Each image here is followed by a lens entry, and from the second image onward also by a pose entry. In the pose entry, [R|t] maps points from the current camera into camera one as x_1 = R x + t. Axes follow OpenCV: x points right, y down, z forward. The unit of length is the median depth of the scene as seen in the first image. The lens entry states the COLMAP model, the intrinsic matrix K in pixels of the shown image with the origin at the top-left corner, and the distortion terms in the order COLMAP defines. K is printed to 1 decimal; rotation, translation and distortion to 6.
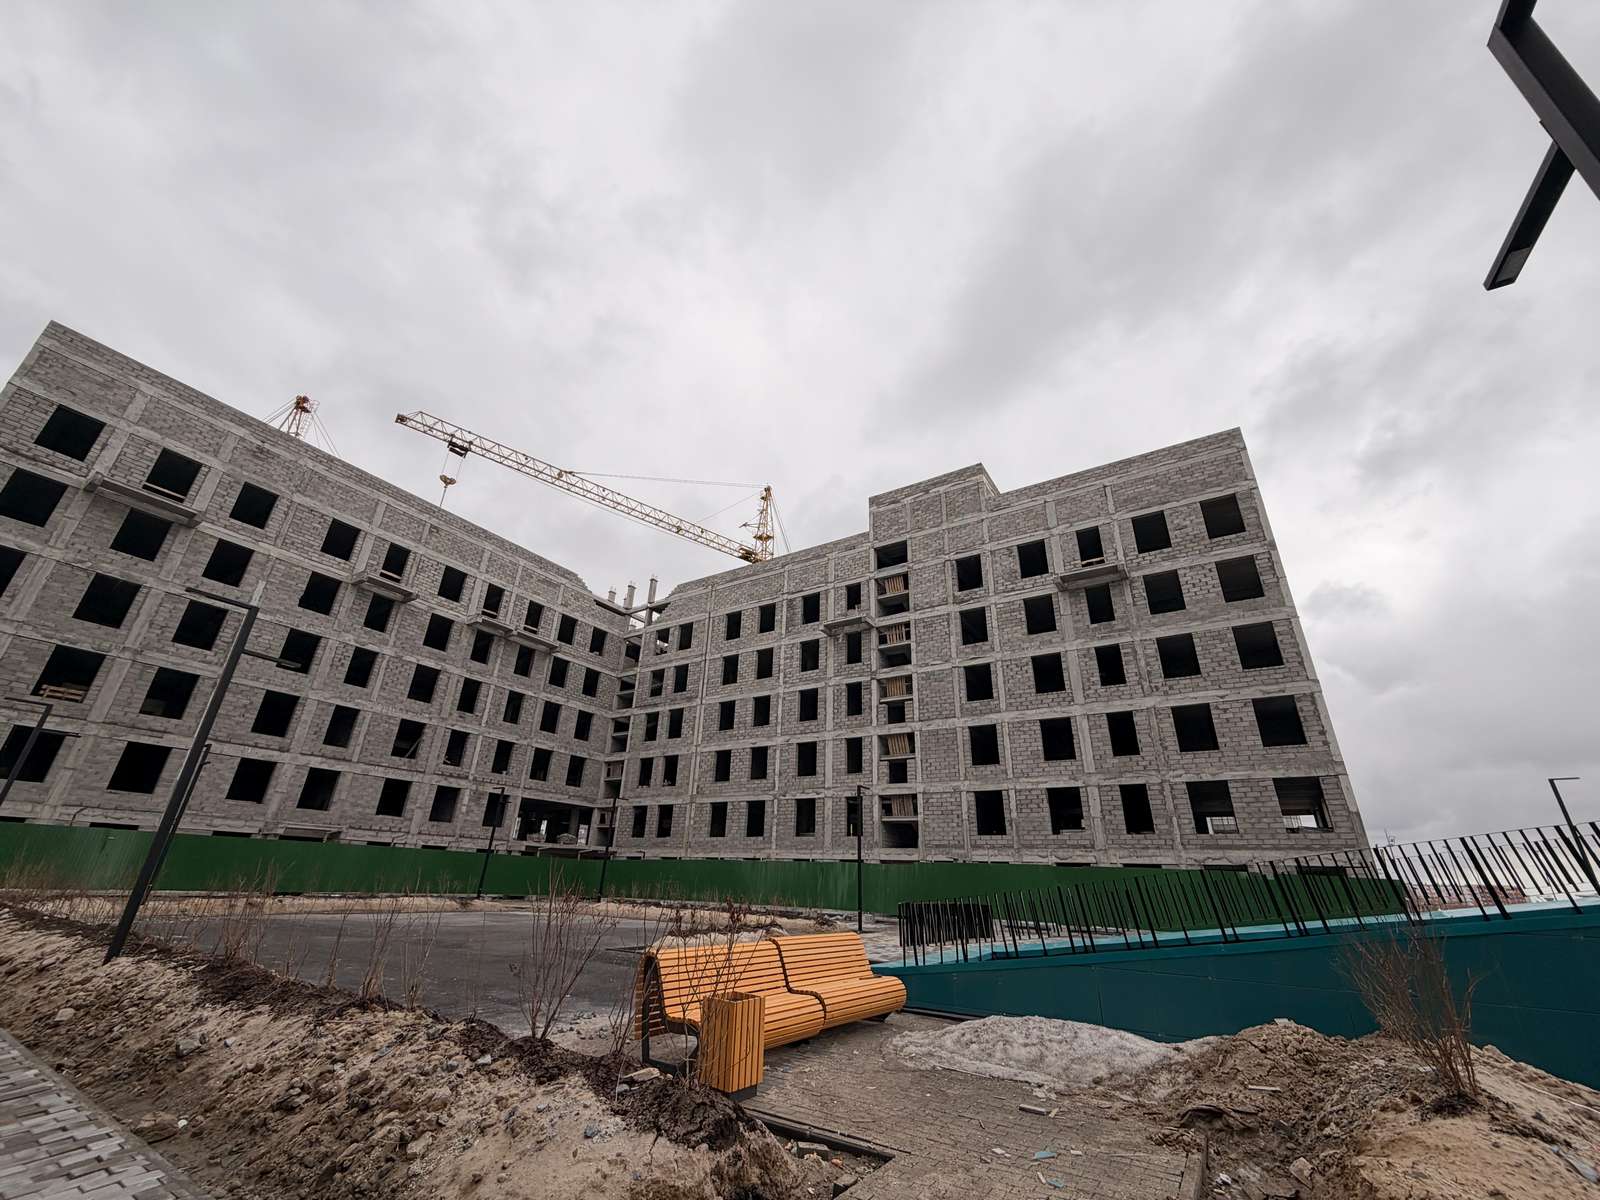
lens RADIAL K [[636.8, 0, 797.5], [0, 636.8, 600.2], [0, 0, 1]] dist [0.000169, -0.000494]
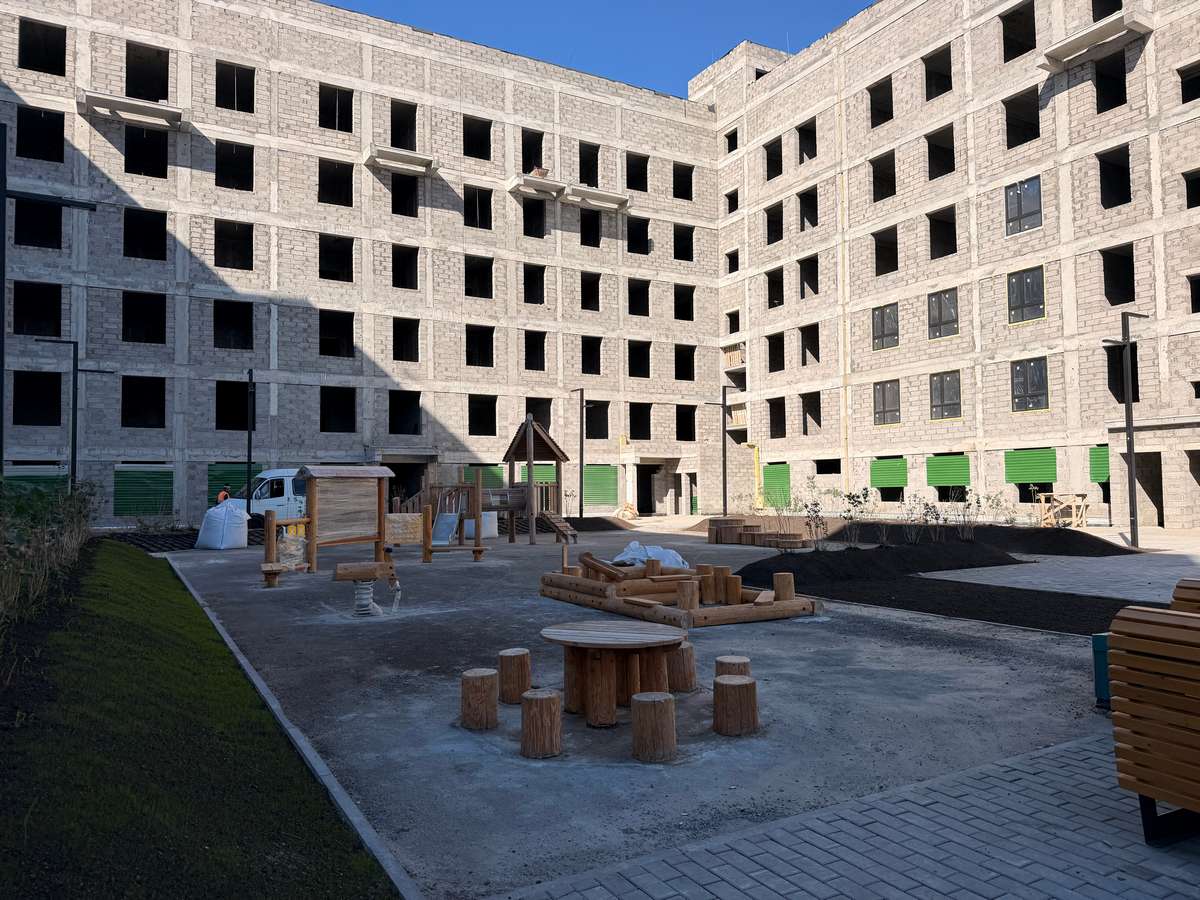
lens RADIAL K [[843.3, 0, 595.9], [0, 843.3, 455.4], [0, 0, 1]] dist [0.068581, -0.091116]
pose [[0.884761, -0.066021, -0.461345, 0.016209], [0.228021, 0.924662, 0.304971, 0.049378], [0.406453, -0.375023, 0.833159, 0.098352]]
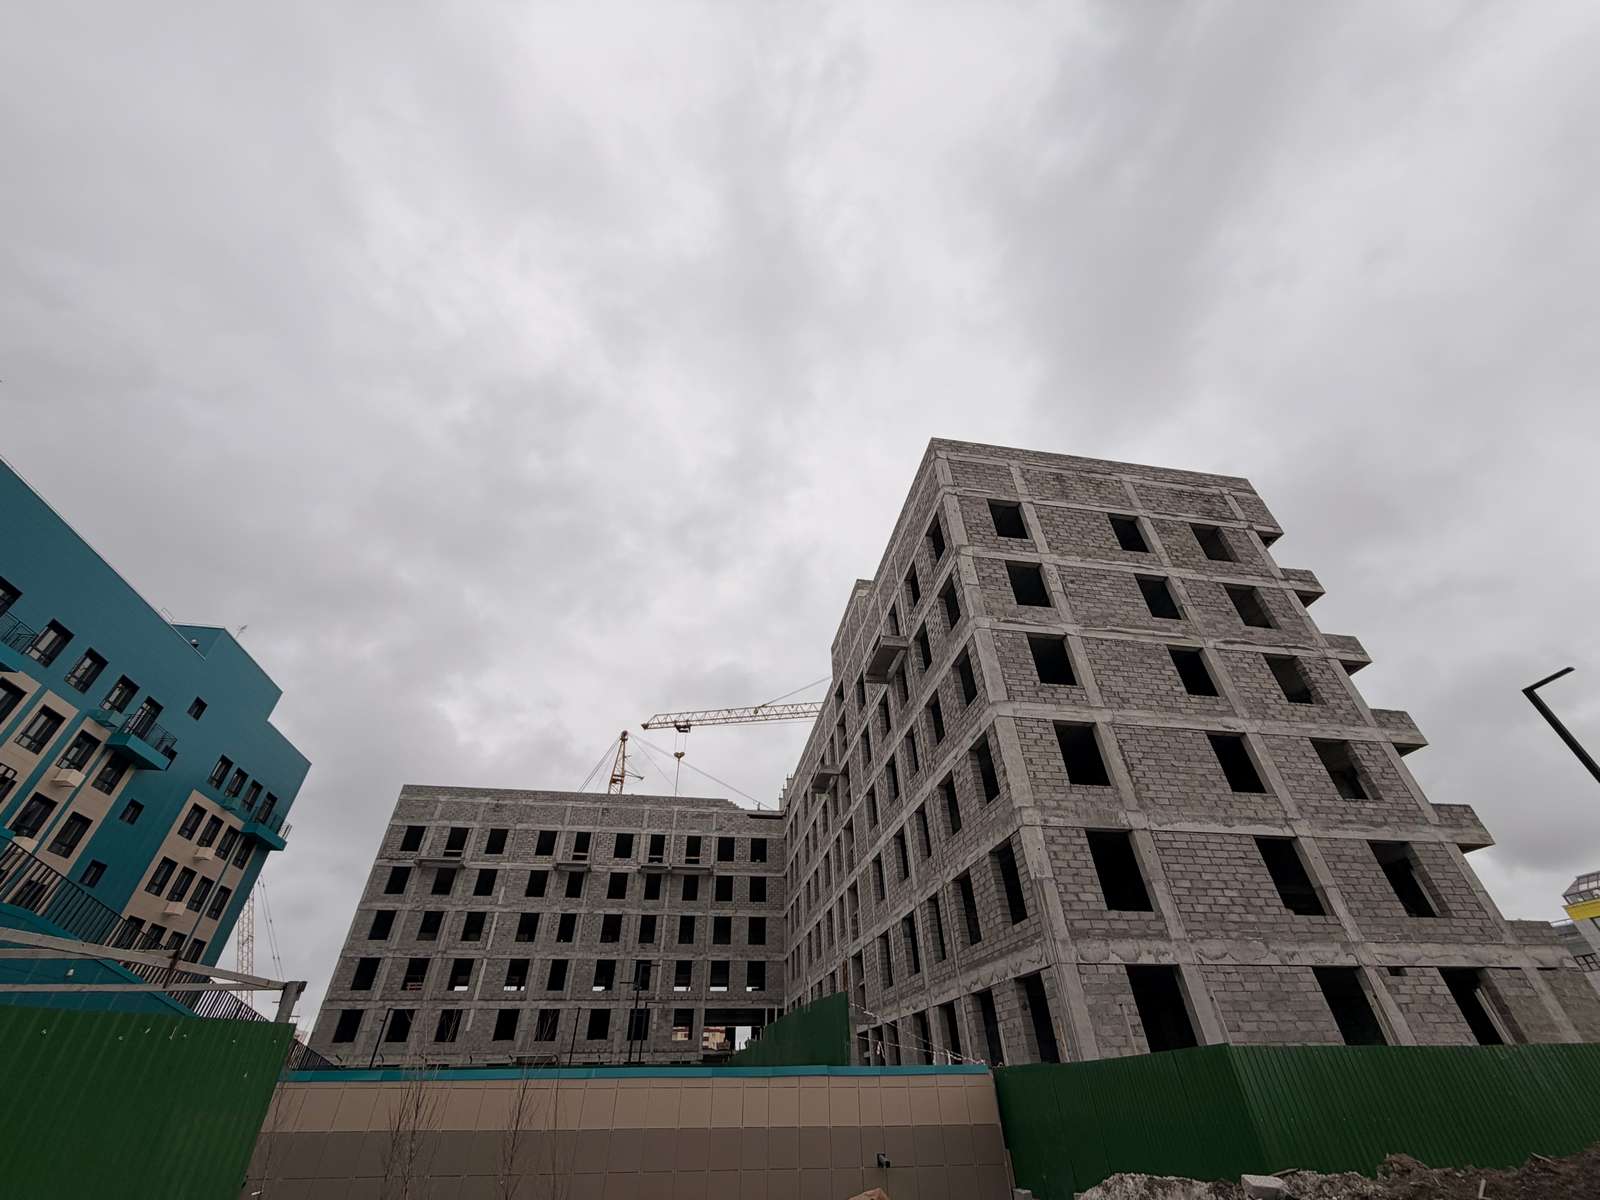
lens RADIAL K [[636.8, 0, 797.4], [0, 636.8, 600.4], [0, 0, 1]] dist [0.000169, -0.000494]
pose [[0.676745, -0.490743, -0.548806, 0.797955], [0.337421, 0.869285, -0.361234, 0.151320], [0.654342, 0.059284, 0.753871, 0.194042]]
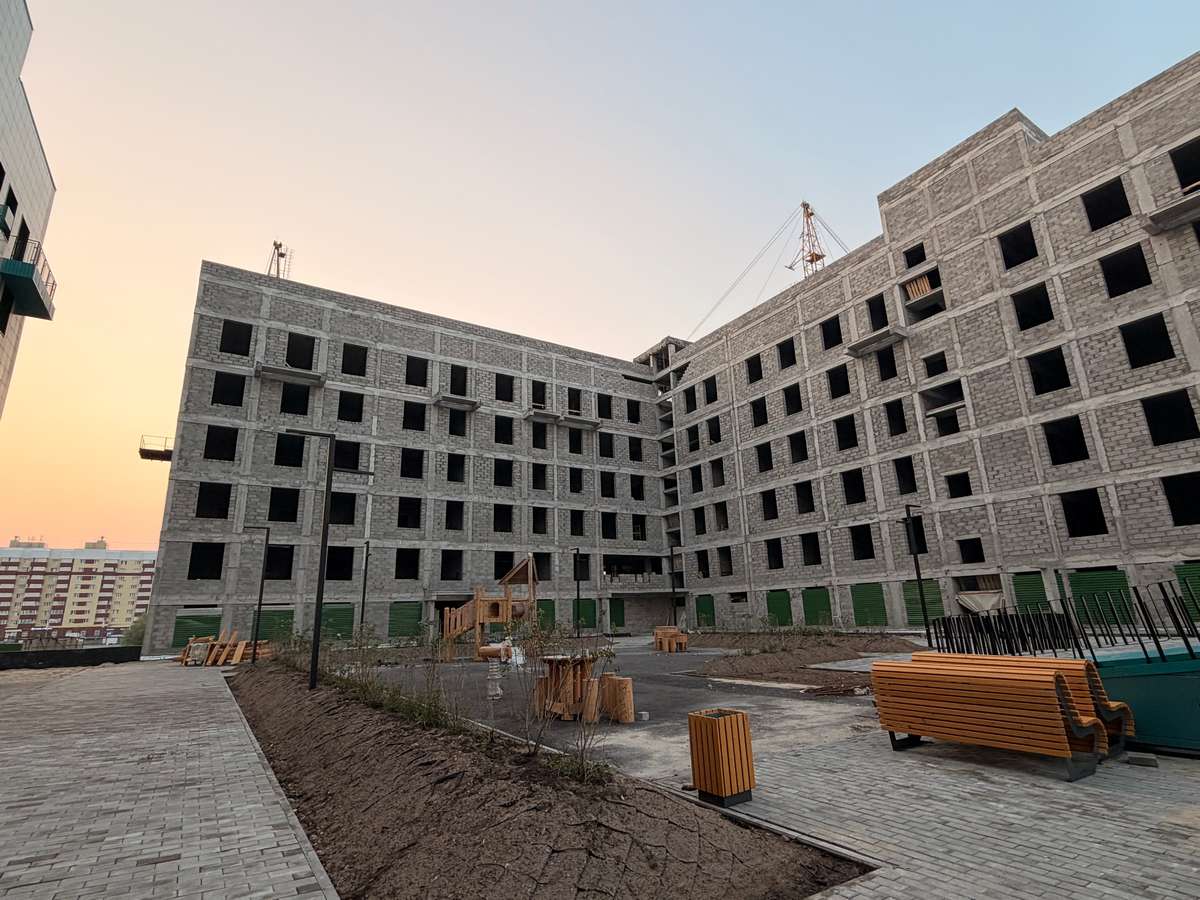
lens RADIAL K [[607.8, 0, 601.7], [0, 607.8, 451.8], [0, 0, 1]] dist [0.000855, -0.001037]
pose [[0.909973, -0.169588, -0.378403, 0.025898], [0.225666, 0.968111, 0.108798, 0.008466], [0.347885, -0.184396, 0.919225, 0.014580]]
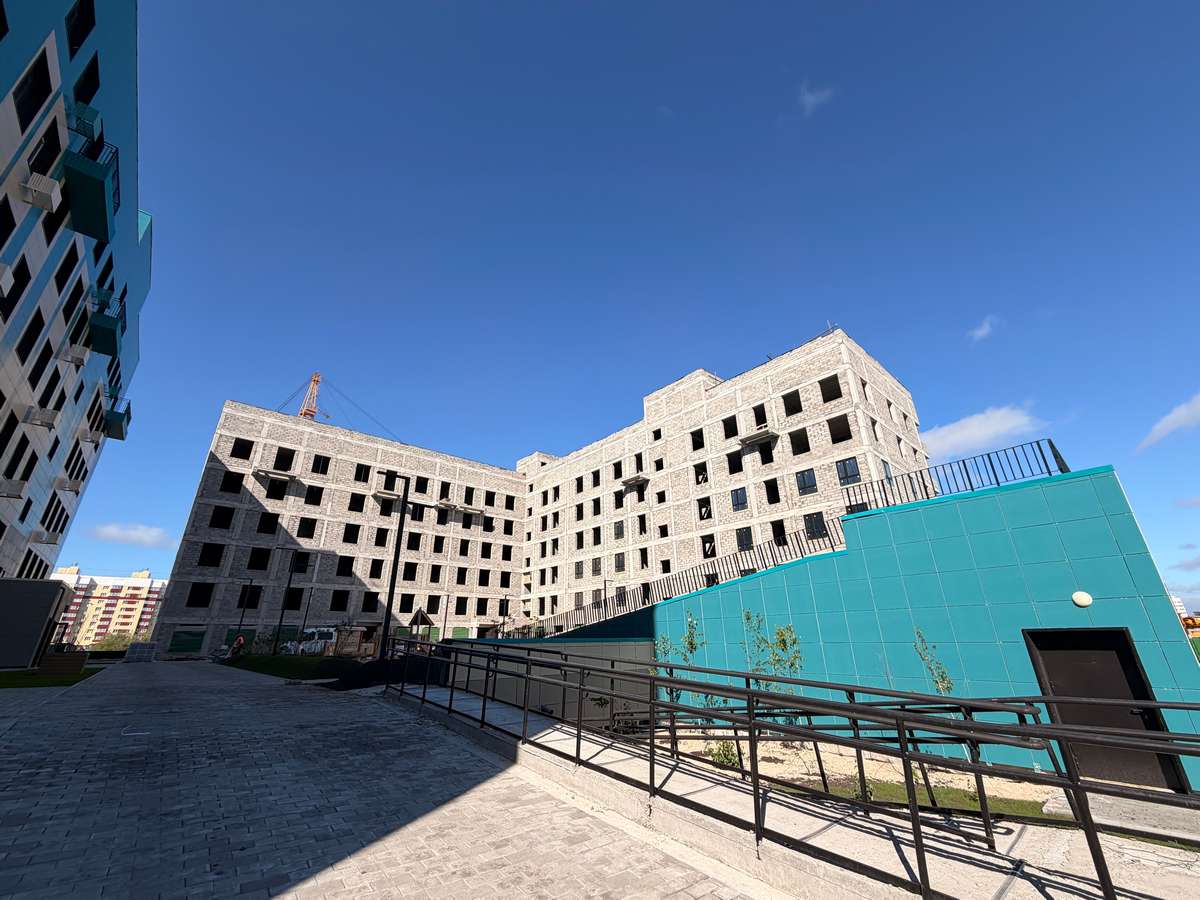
lens RADIAL K [[477.6, 0, 597.5], [0, 477.6, 449.3], [0, 0, 1]] dist [0.000169, -0.000494]
pose [[0.962369, -0.146171, -0.229087, 0.297385], [0.152518, 0.988249, 0.010151, -0.070200], [0.224911, -0.044709, 0.973353, -0.234069]]
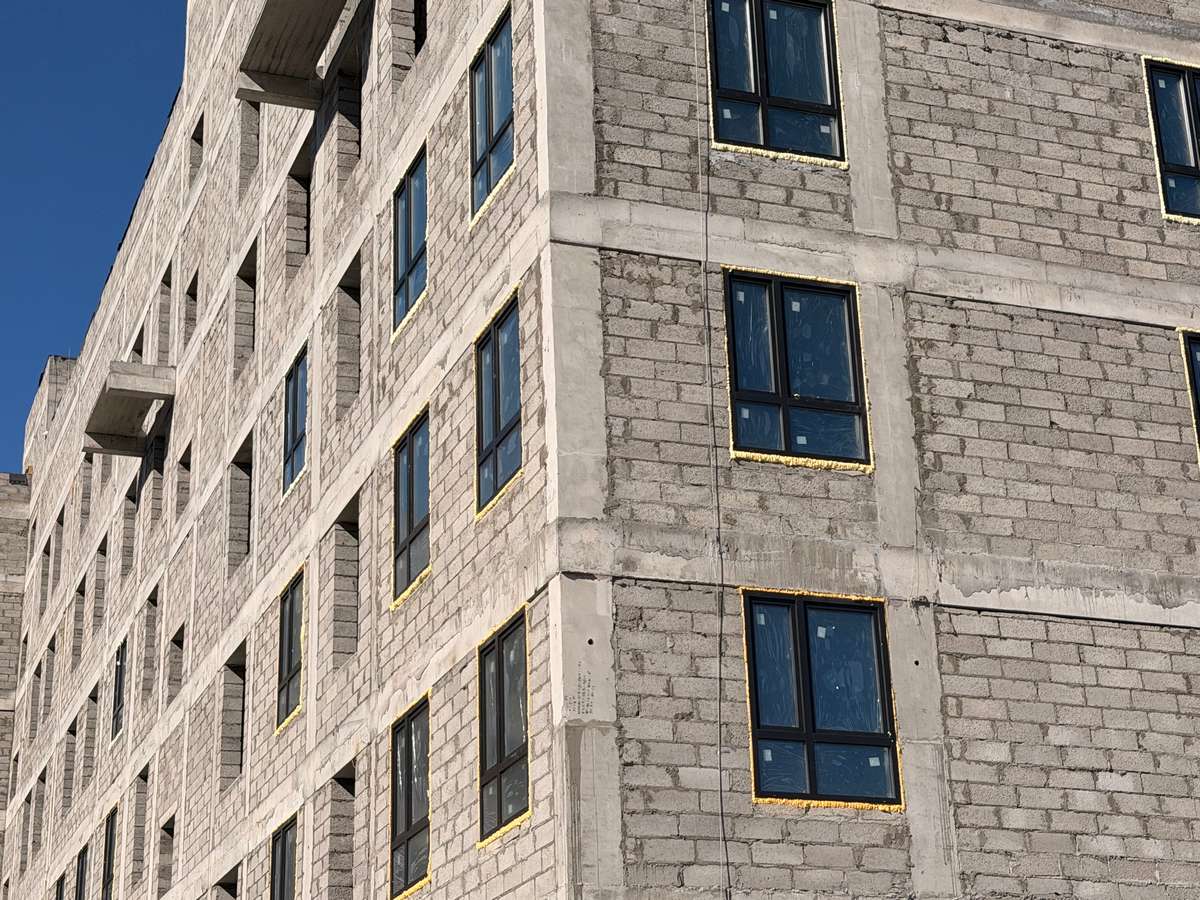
lens RADIAL K [[2182.0, 0, 641.5], [0, 2182.0, 440.0], [0, 0, 1]] dist [0.148271, 0.000000]
pose [[0.814099, -0.275282, -0.511335, 0.865443], [0.296951, 0.954019, -0.040827, 0.178872], [0.499062, -0.118604, 0.858411, 0.228586]]
